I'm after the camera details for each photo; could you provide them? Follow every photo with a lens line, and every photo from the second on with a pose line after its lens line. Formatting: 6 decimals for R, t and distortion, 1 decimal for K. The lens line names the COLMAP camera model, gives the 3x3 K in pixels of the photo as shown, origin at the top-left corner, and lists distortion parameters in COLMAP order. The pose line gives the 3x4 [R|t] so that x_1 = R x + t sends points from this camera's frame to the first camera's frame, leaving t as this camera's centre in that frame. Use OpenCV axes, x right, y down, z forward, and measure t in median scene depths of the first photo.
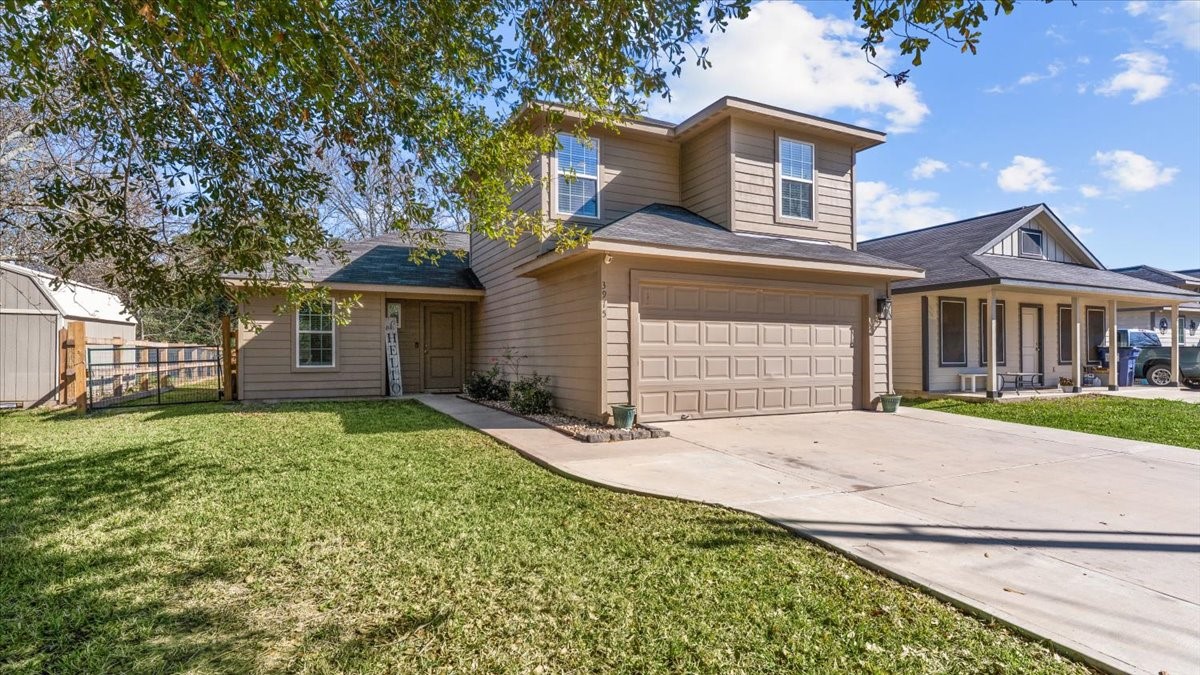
lens RADIAL K [[574.7, 0, 597.0], [0, 574.7, 343.7], [0, 0, 1]] dist [-0.001578, 0.000463]
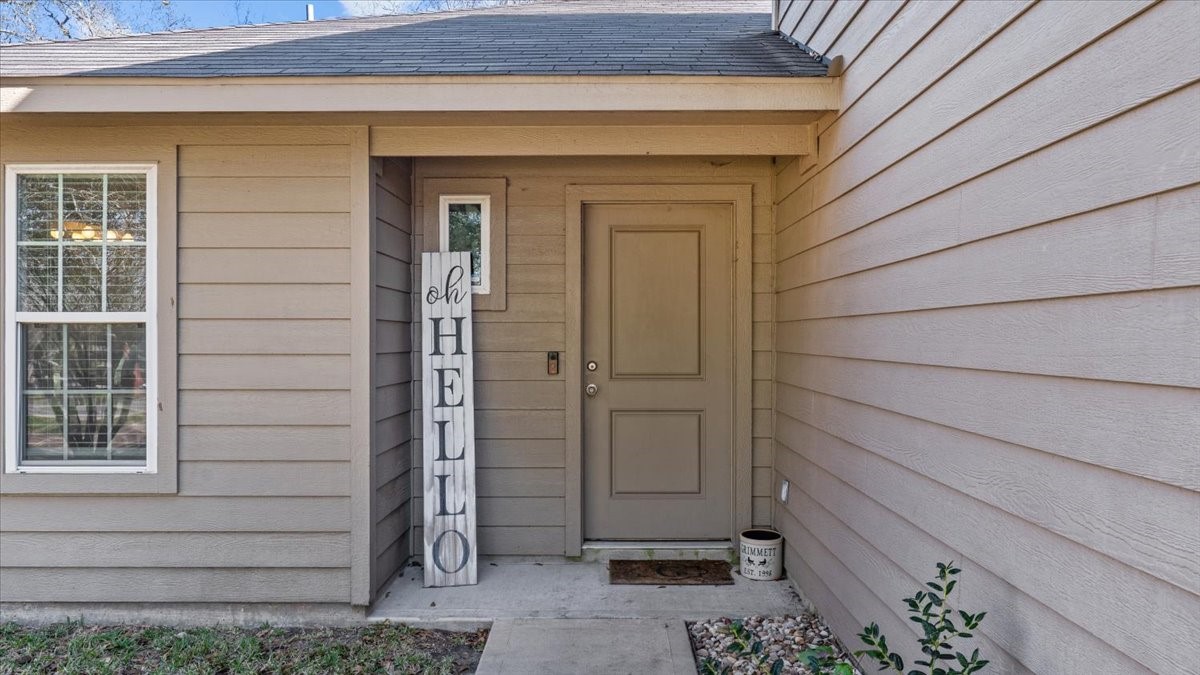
lens RADIAL K [[813.9, 0, 598.1], [0, 813.9, 337.1], [0, 0, 1]] dist [0.035015, -0.026277]
pose [[0.890433, -0.002884, -0.455105, -0.154432], [0.009620, 0.999876, 0.012487, -0.014335], [0.455013, -0.015497, 0.890350, 0.780014]]
